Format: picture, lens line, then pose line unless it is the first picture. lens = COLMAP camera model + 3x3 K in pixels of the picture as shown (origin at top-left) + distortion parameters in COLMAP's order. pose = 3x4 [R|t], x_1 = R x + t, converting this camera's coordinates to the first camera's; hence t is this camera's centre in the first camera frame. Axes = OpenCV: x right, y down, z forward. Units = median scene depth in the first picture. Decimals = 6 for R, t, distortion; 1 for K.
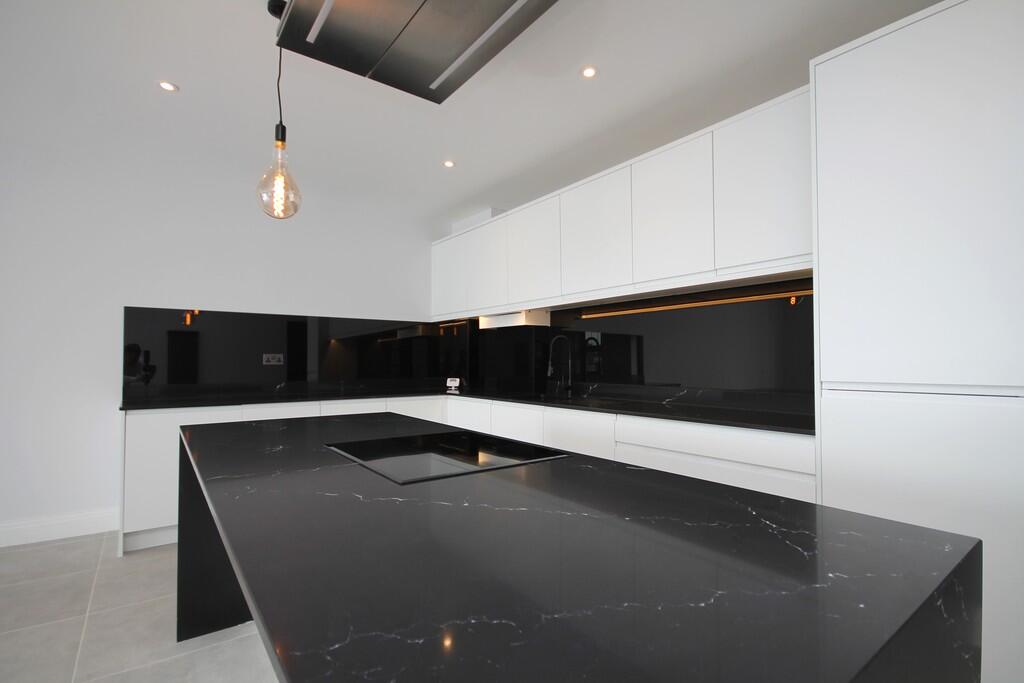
lens RADIAL K [[479.9, 0, 512.0], [0, 479.9, 345.1], [0, 0, 1]] dist [-0.001089, 0.000185]
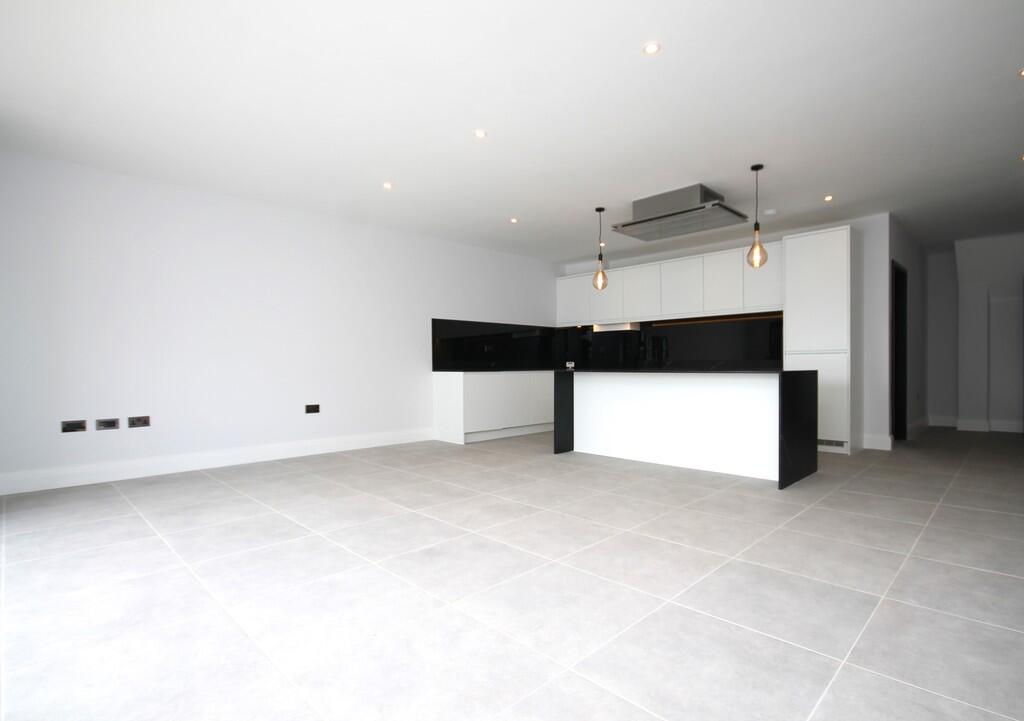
lens RADIAL K [[507.4, 0, 539.3], [0, 507.4, 364.0], [0, 0, 1]] dist [-0.001499, 0.000127]
pose [[0.986453, -0.002811, 0.164019, -0.595914], [-0.001880, 0.999594, 0.028437, 0.030682], [-0.164033, -0.028360, 0.986047, -0.798783]]
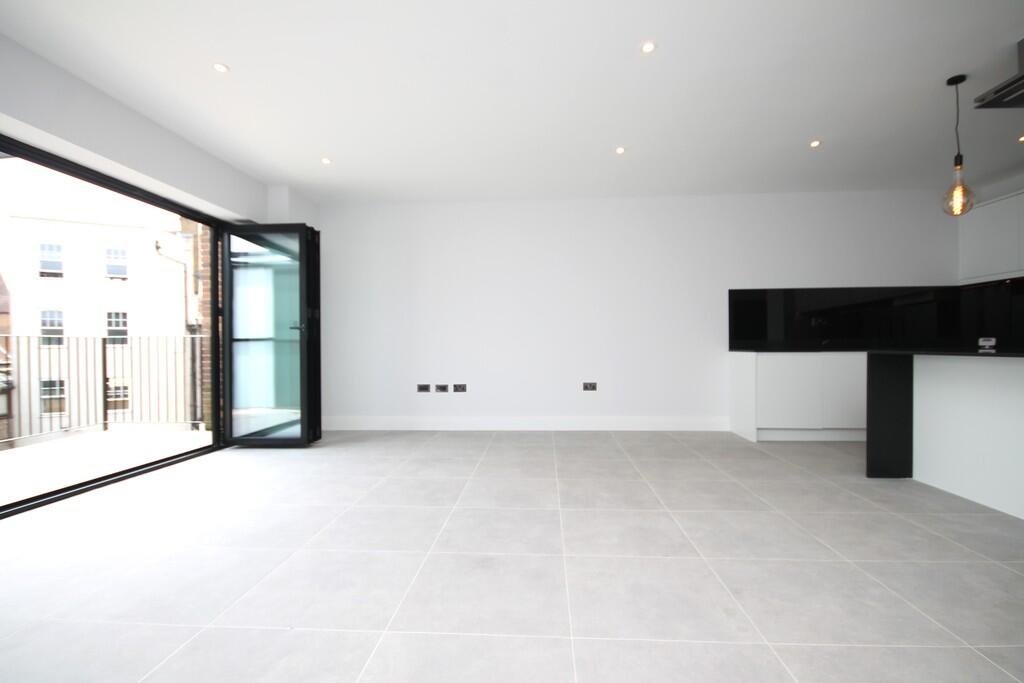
lens RADIAL K [[479.9, 0, 512.0], [0, 479.9, 345.1], [0, 0, 1]] dist [-0.001089, 0.000185]
pose [[0.760964, -0.006345, -0.648763, -0.271417], [0.027998, 0.999342, 0.023066, 0.037427], [0.648189, -0.035716, 0.760641, -0.533419]]
